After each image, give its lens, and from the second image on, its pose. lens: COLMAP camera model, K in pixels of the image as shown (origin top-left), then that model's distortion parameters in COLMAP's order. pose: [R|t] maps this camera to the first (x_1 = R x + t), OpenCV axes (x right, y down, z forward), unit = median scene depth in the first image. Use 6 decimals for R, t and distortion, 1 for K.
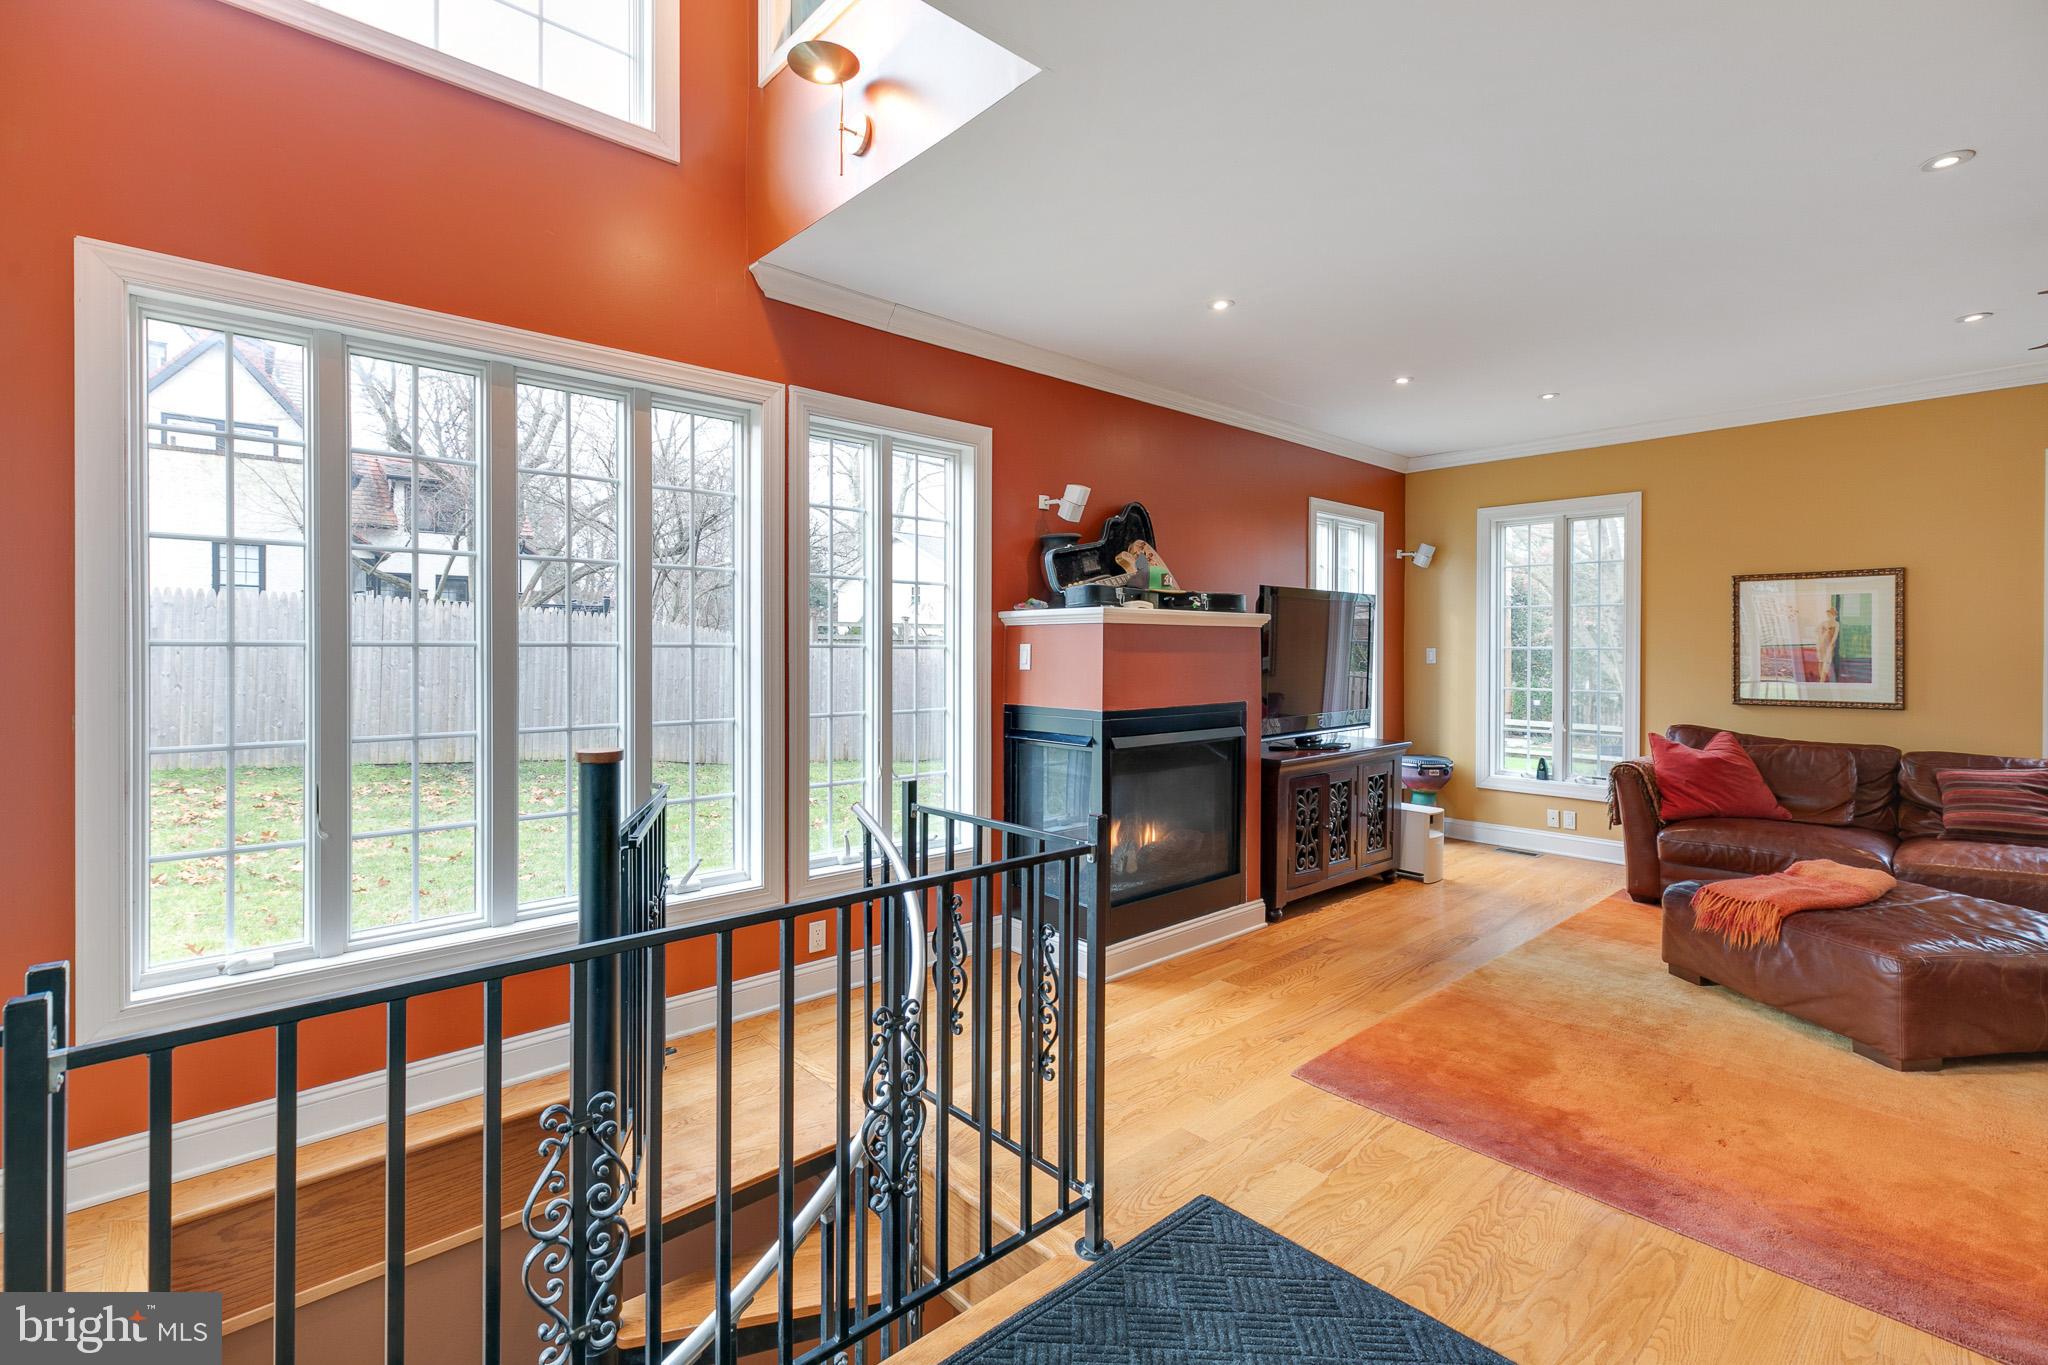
lens RADIAL K [[925.4, 0, 1019.8], [0, 925.4, 649.5], [0, 0, 1]] dist [0.005241, 0.001867]
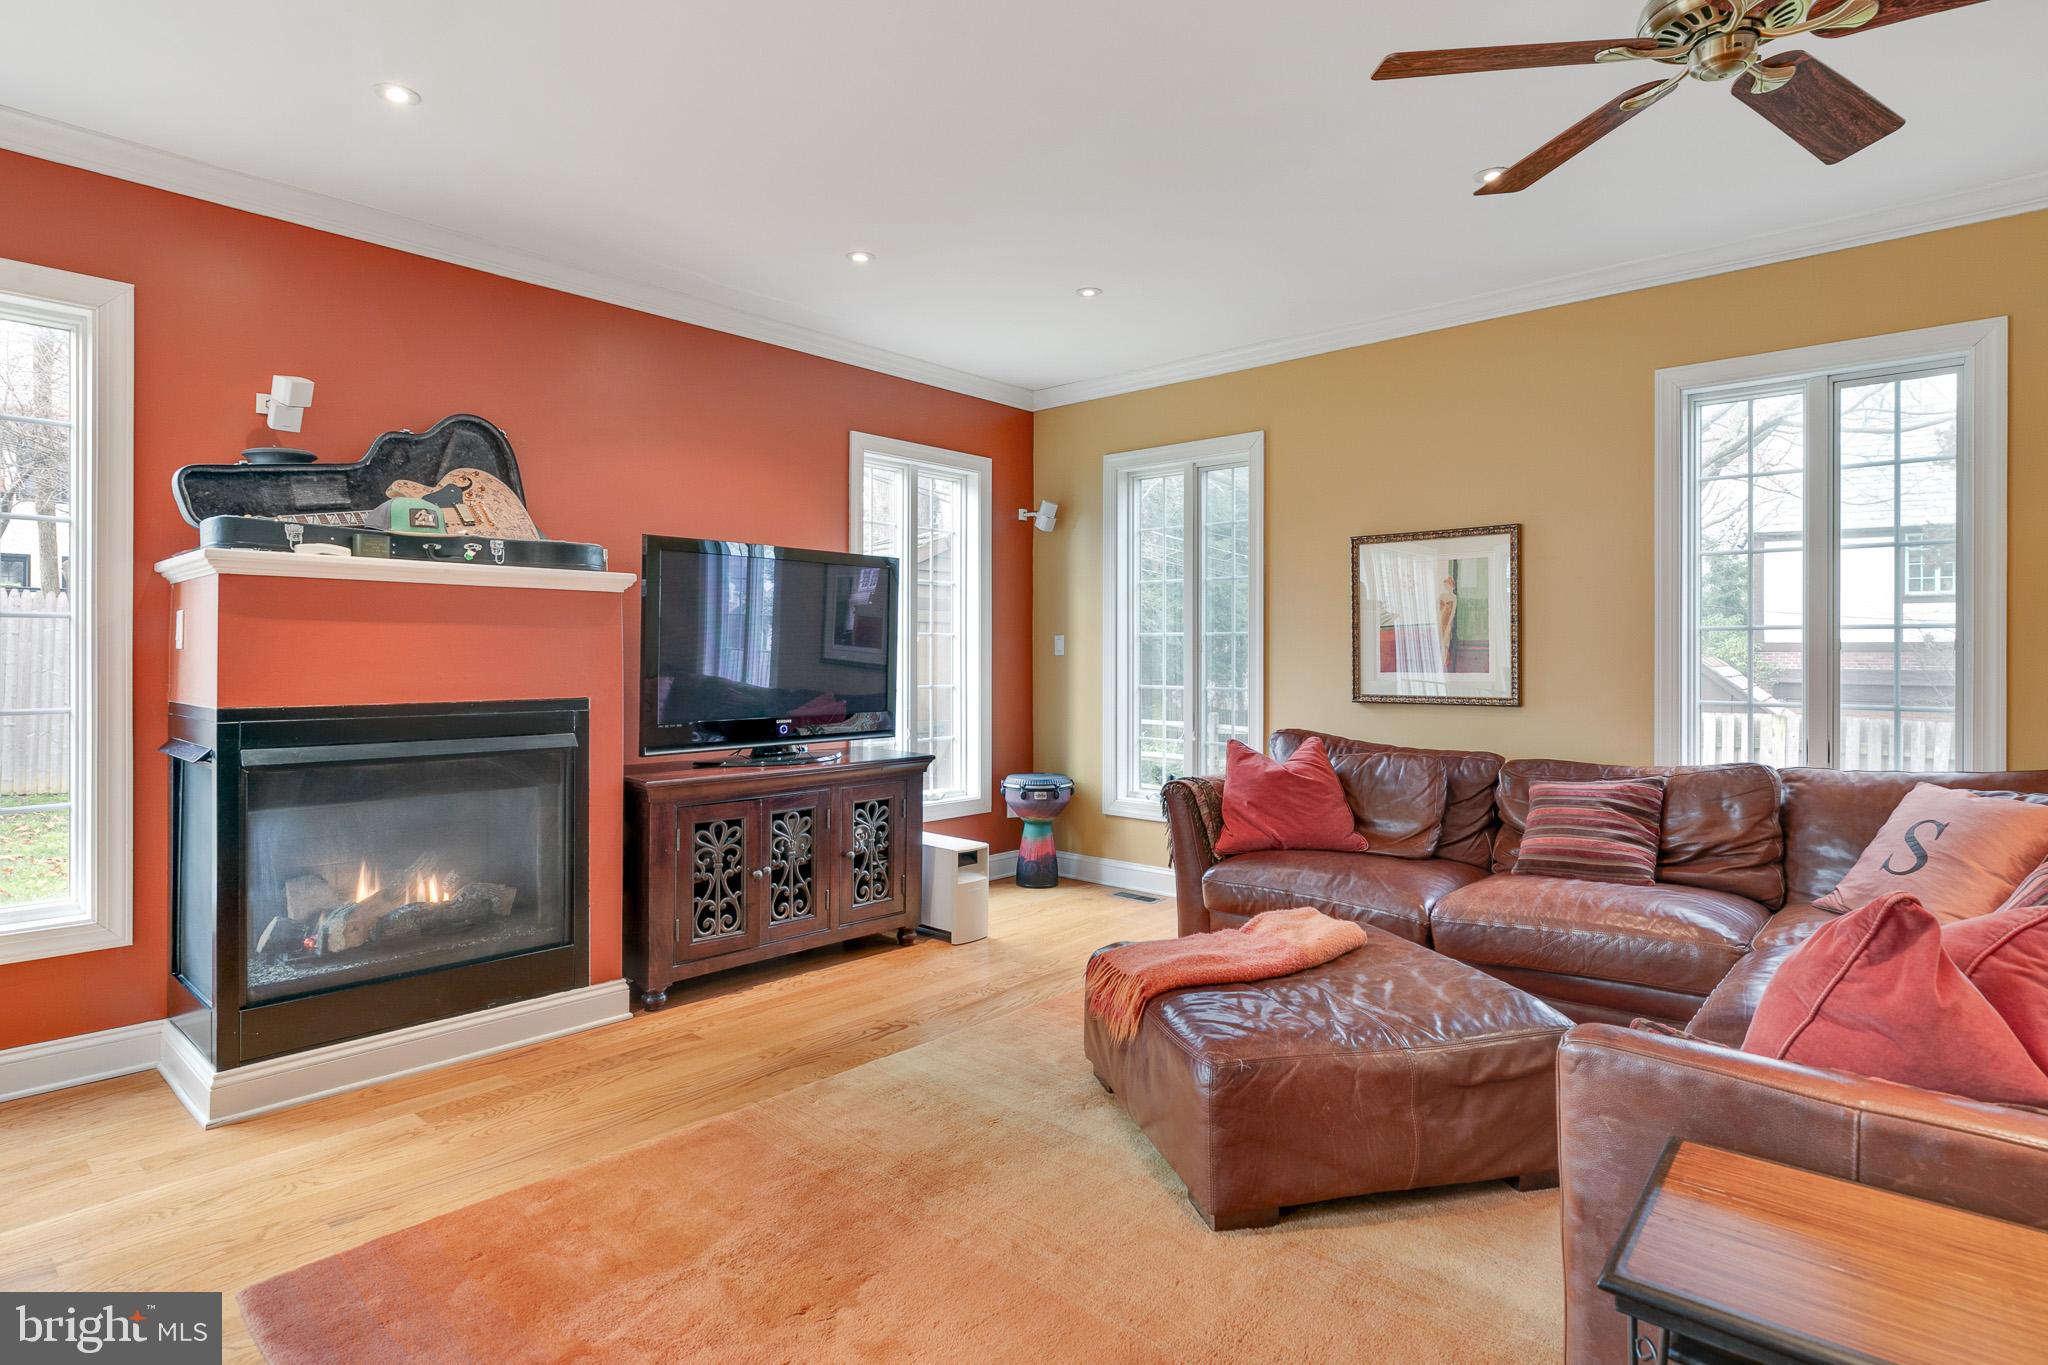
lens RADIAL K [[1073.2, 0, 1016.2], [0, 1073.2, 653.8], [0, 0, 1]] dist [-0.002997, 0.003897]
pose [[0.995236, -0.000109, 0.097495, 0.461101], [0.000478, 0.999993, -0.003766, 0.024960], [-0.097494, 0.003795, 0.995229, 0.154127]]
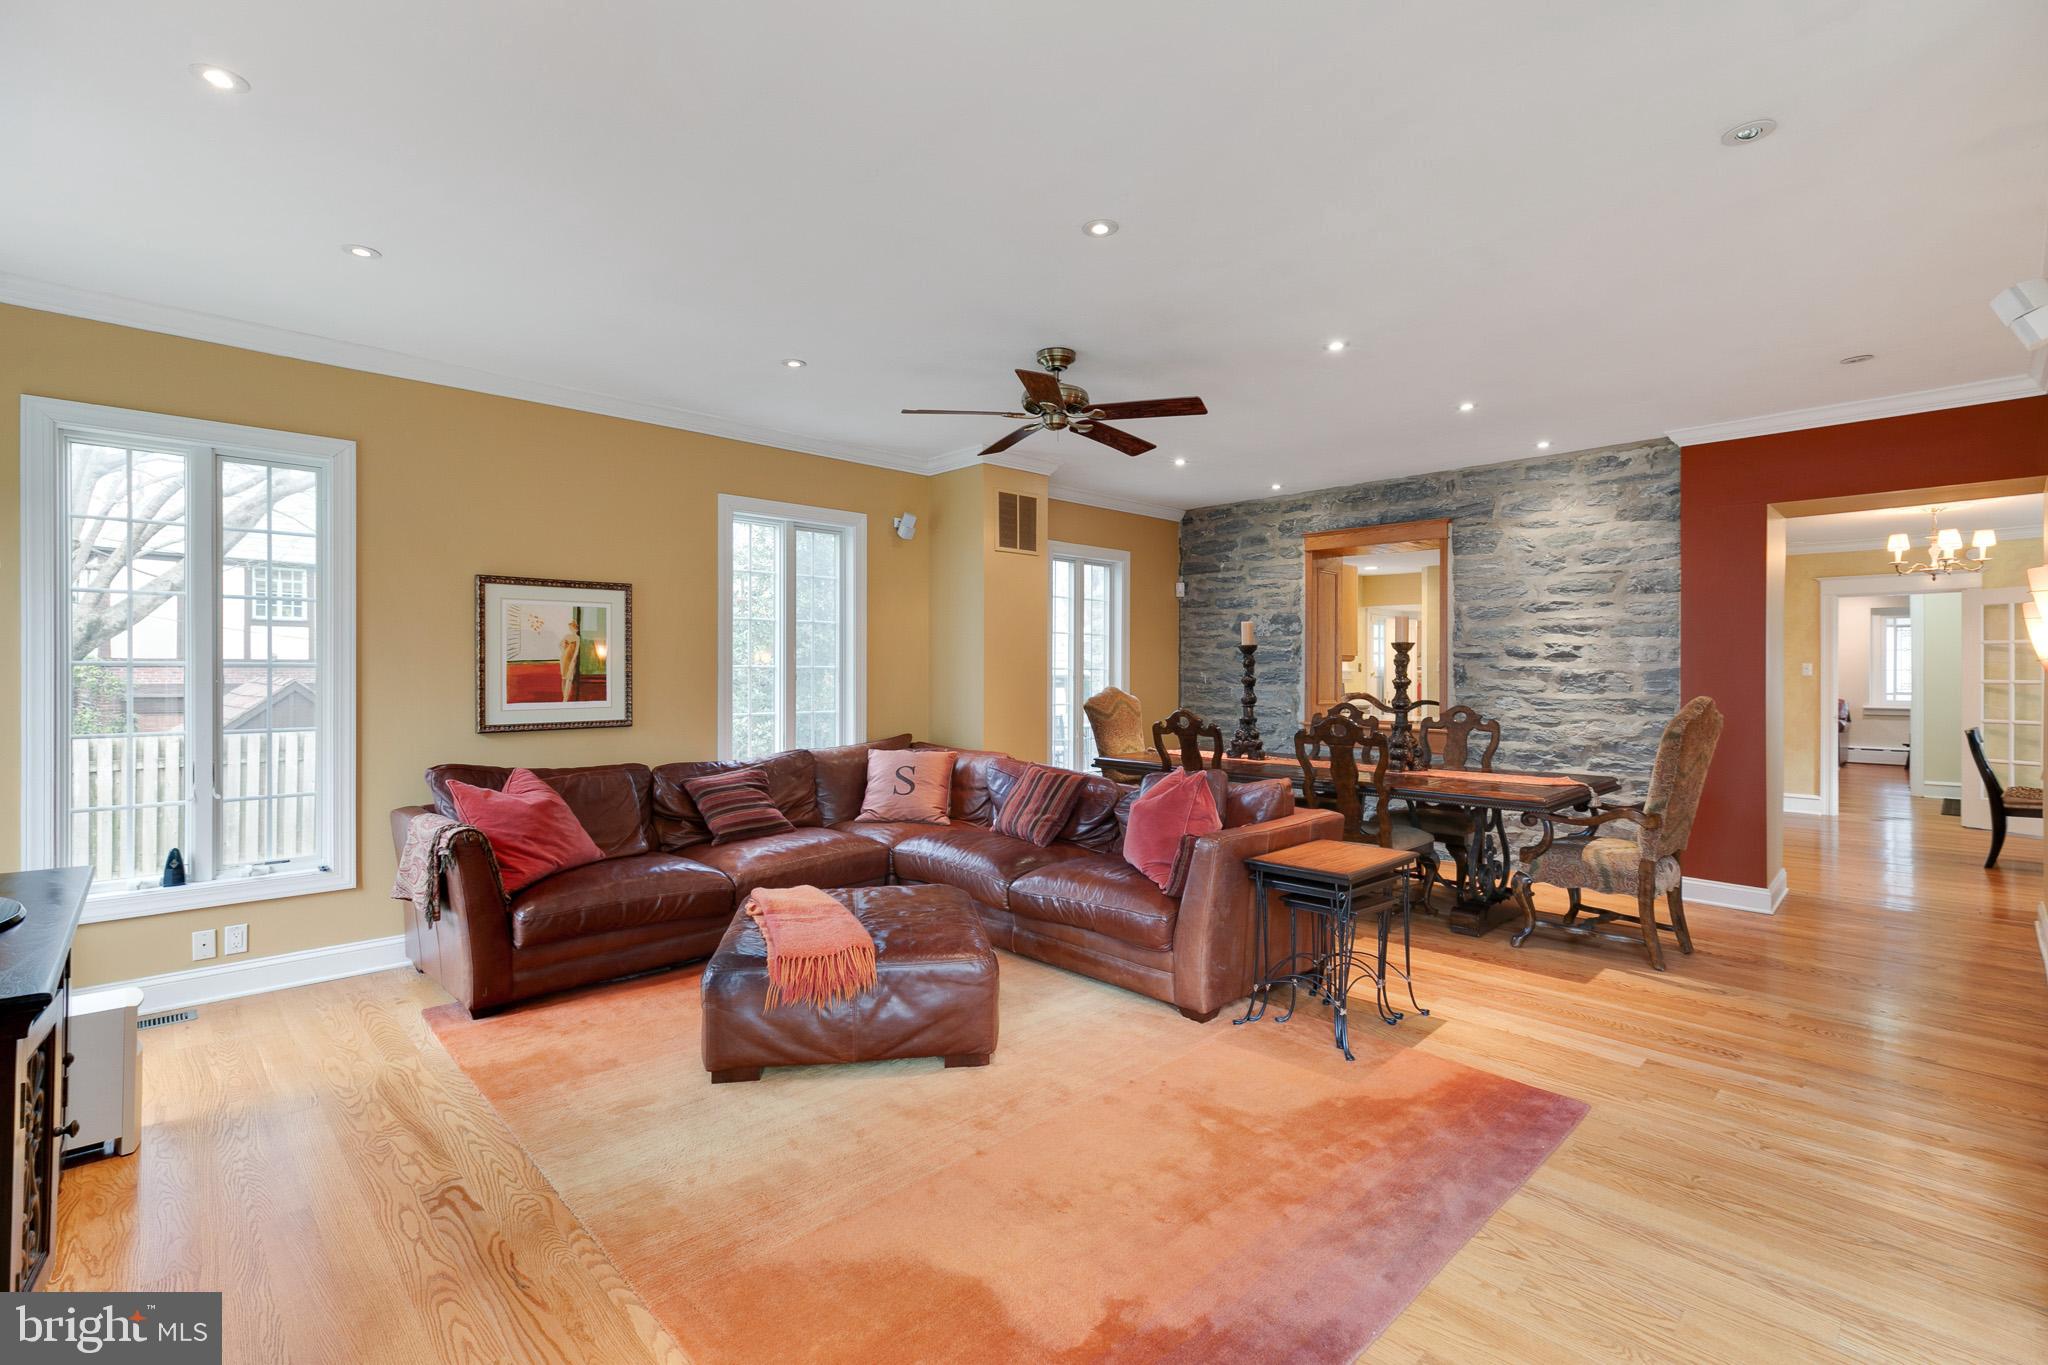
lens RADIAL K [[925.4, 0, 1030.9], [0, 925.4, 671.2], [0, 0, 1]] dist [0.005241, 0.001867]
pose [[-0.031359, -0.005395, 0.999494, -0.066396], [0.001747, 0.999984, 0.005452, 0.001090], [-0.999507, 0.001917, -0.031349, 0.625173]]
